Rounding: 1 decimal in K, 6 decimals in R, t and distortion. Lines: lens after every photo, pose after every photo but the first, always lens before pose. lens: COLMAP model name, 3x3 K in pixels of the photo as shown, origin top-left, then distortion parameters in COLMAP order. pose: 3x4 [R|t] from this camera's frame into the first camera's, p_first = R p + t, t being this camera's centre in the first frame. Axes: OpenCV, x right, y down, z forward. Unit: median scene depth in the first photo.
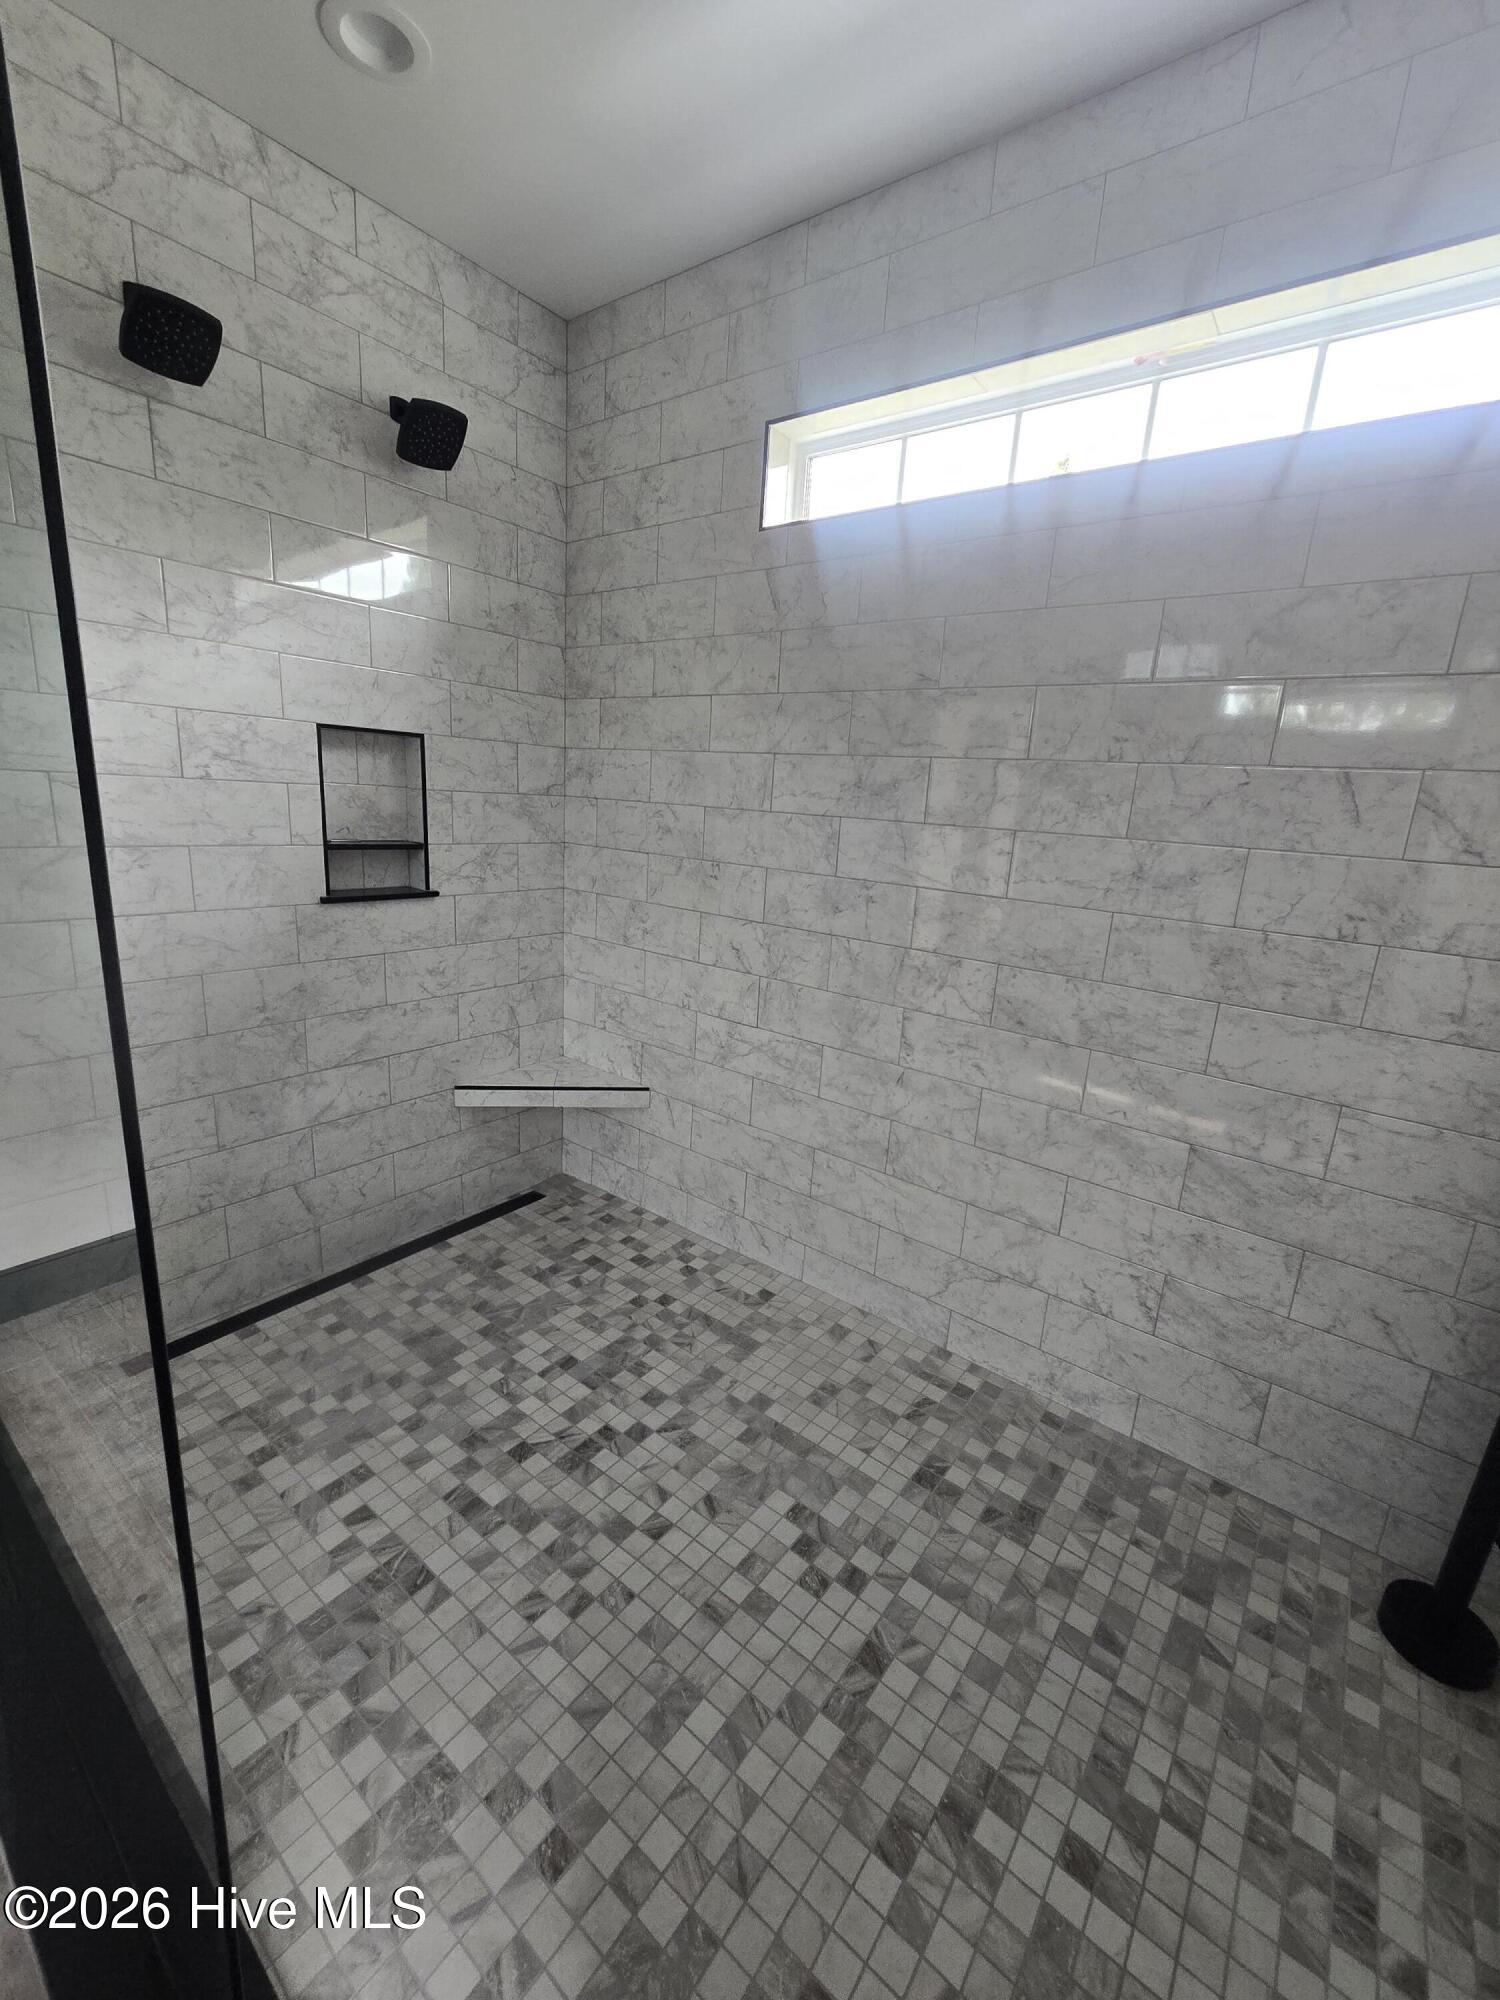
lens RADIAL K [[819.0, 0, 754.1], [0, 819.0, 994.0], [0, 0, 1]] dist [0.001436, 0.000433]
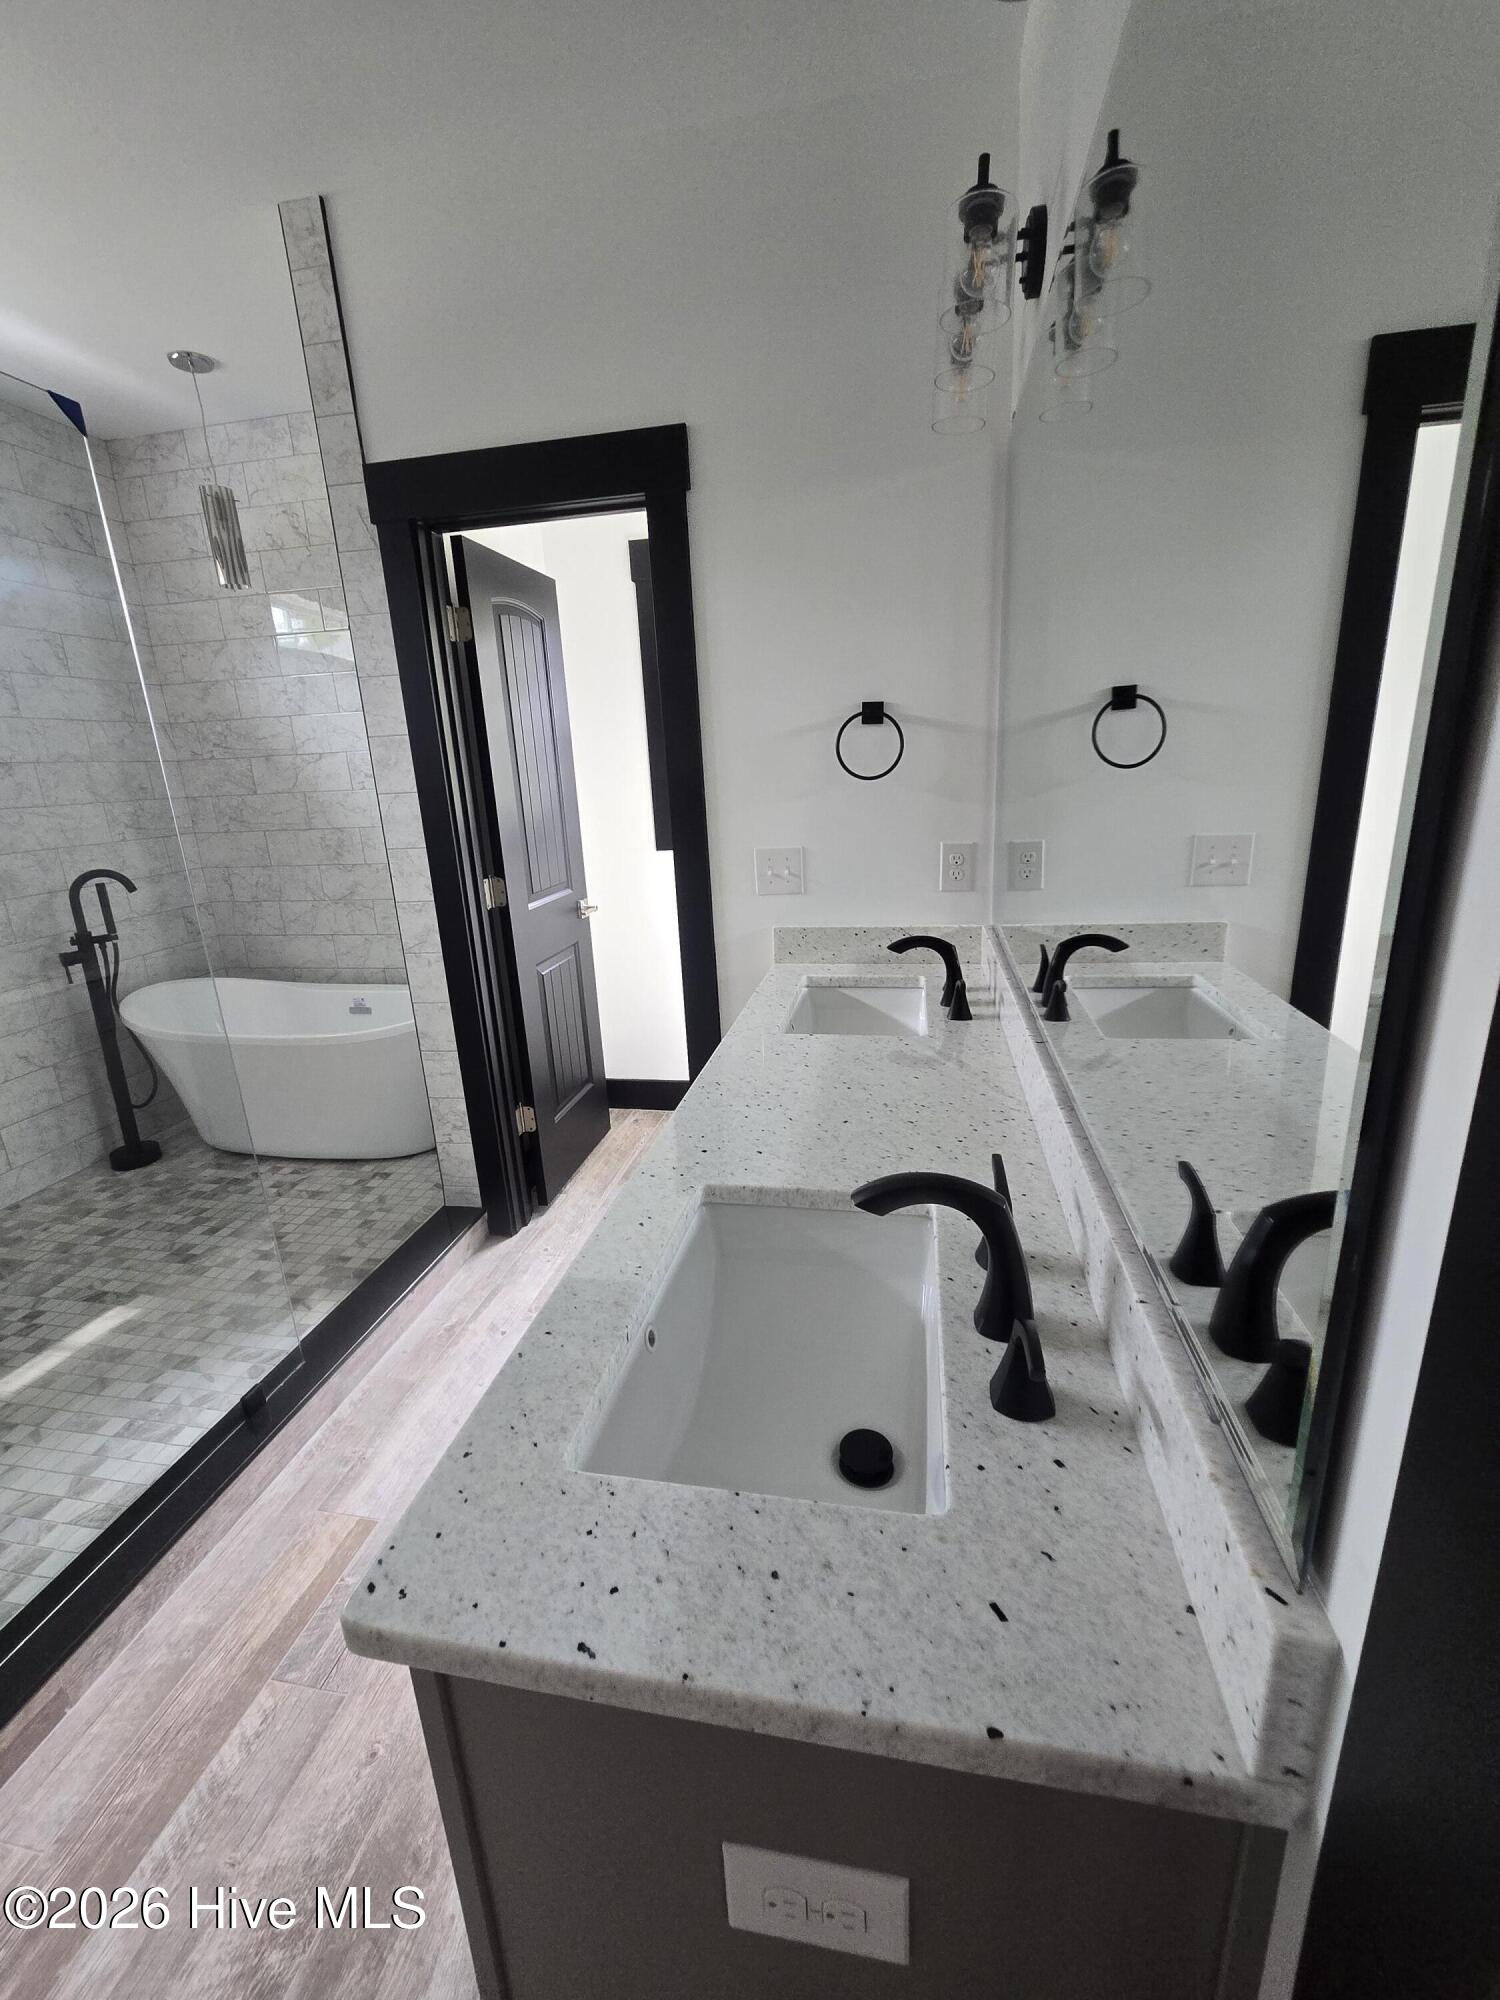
lens RADIAL K [[821.5, 0, 749.9], [0, 821.5, 993.9], [0, 0, 1]] dist [0.000902, 0.000015]
pose [[-0.445398, -0.281711, 0.849859, -1.528266], [0.230719, 0.881039, 0.412963, -0.121598], [-0.865095, 0.380011, -0.327417, 0.125366]]
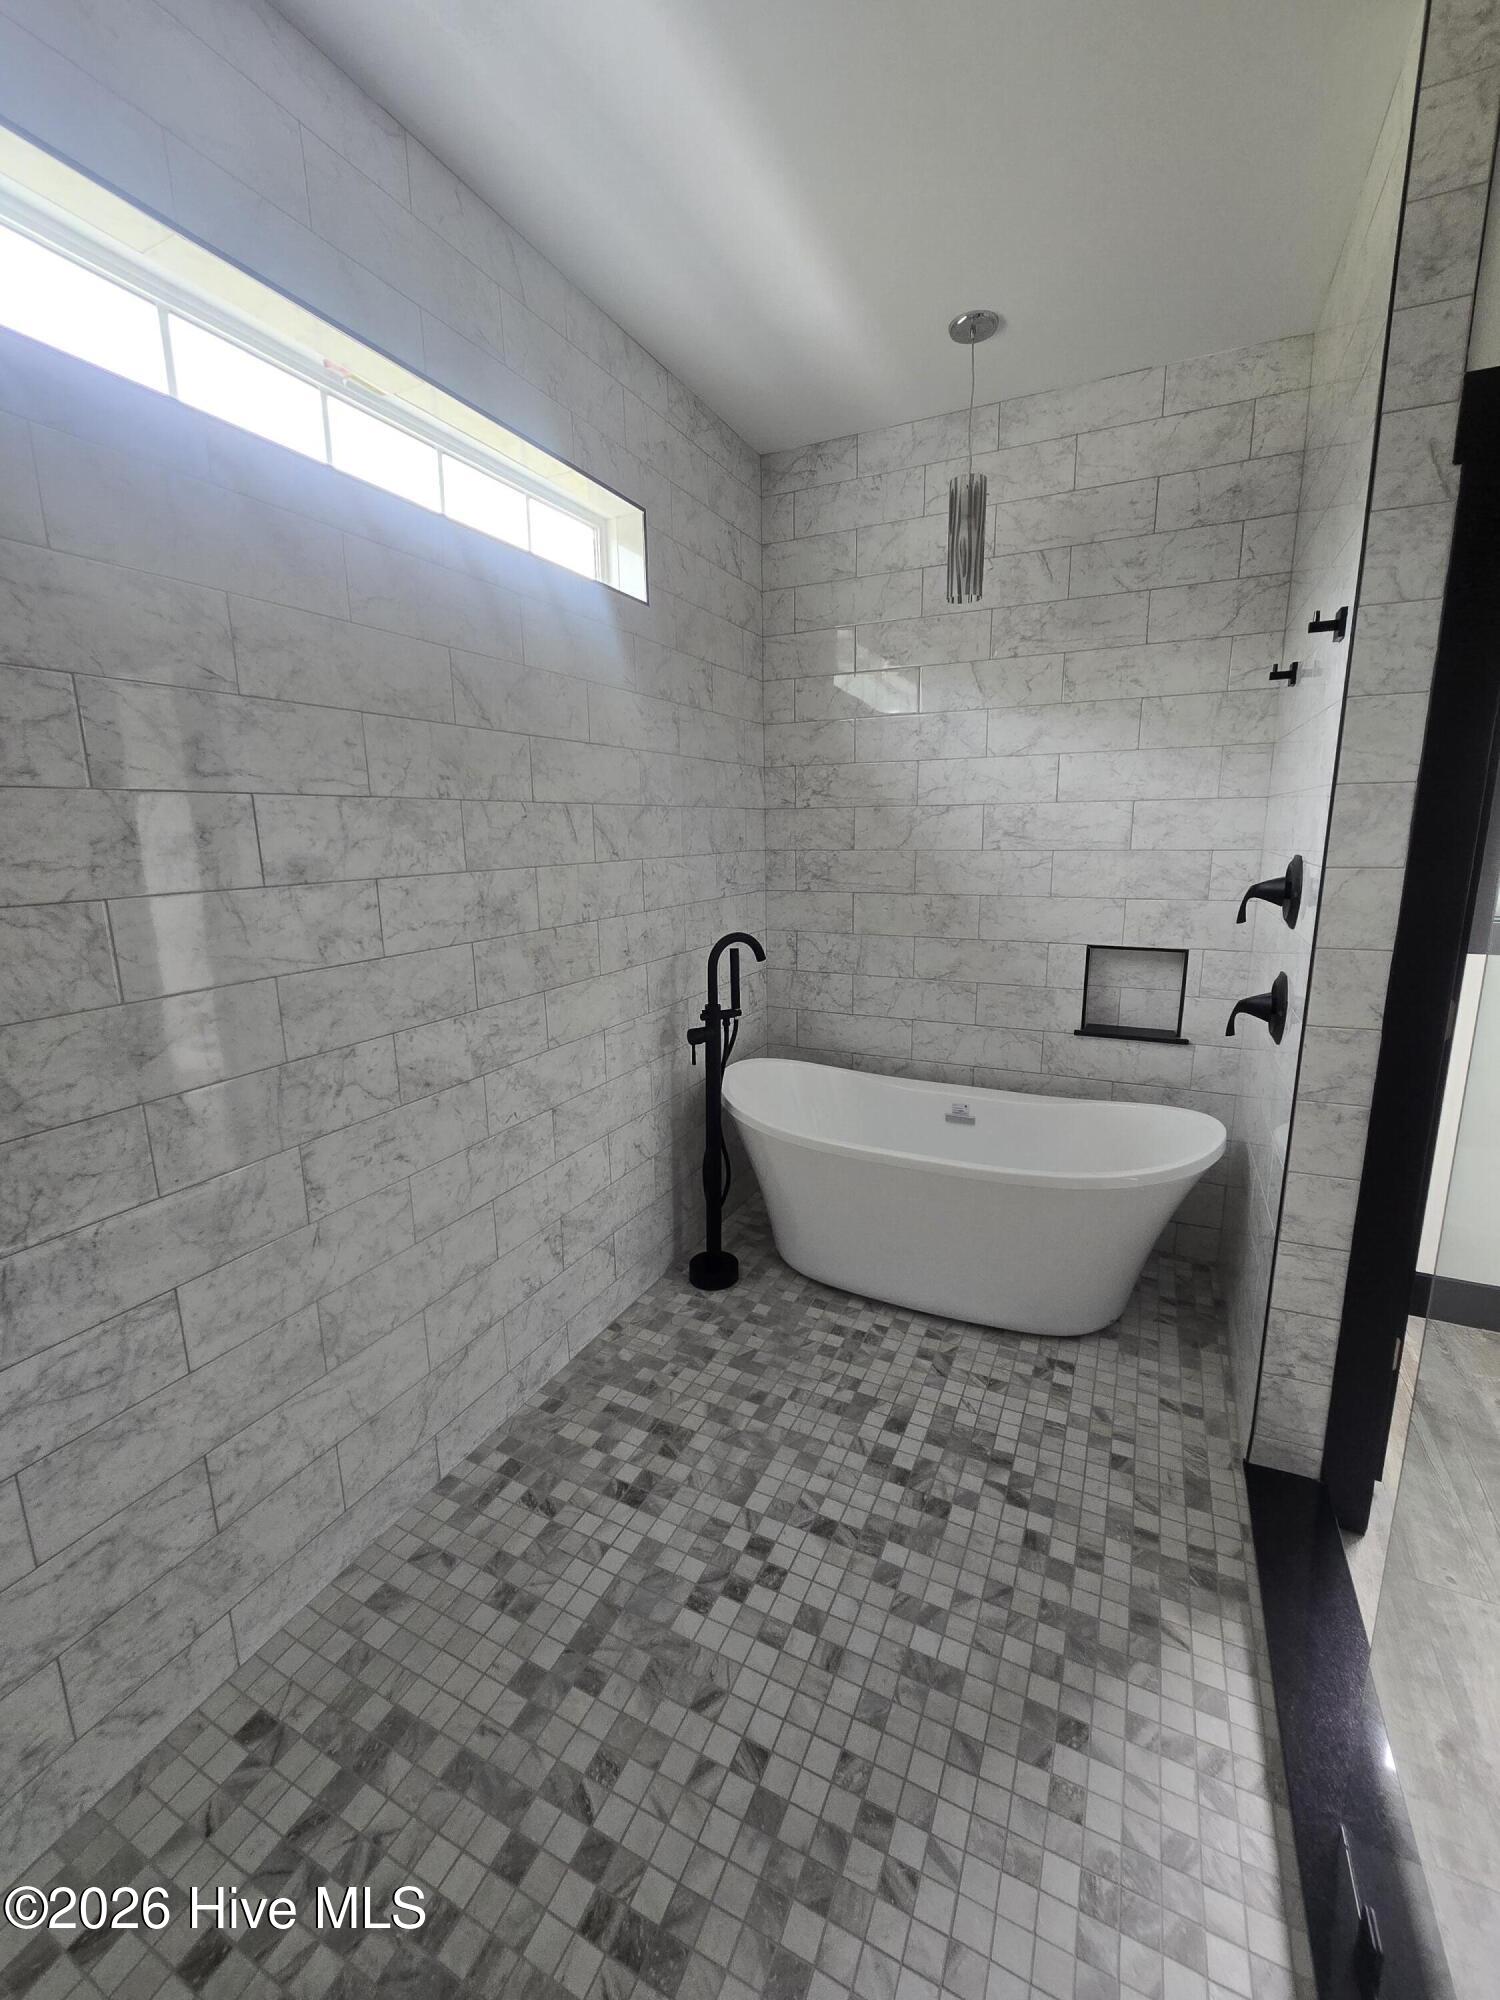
lens RADIAL K [[819.0, 0, 754.1], [0, 819.0, 994.0], [0, 0, 1]] dist [0.001436, 0.000433]
pose [[-0.204359, -0.253186, 0.945587, -0.709730], [0.232522, 0.925770, 0.298132, -0.297538], [-0.950879, 0.280796, -0.130318, 0.910376]]
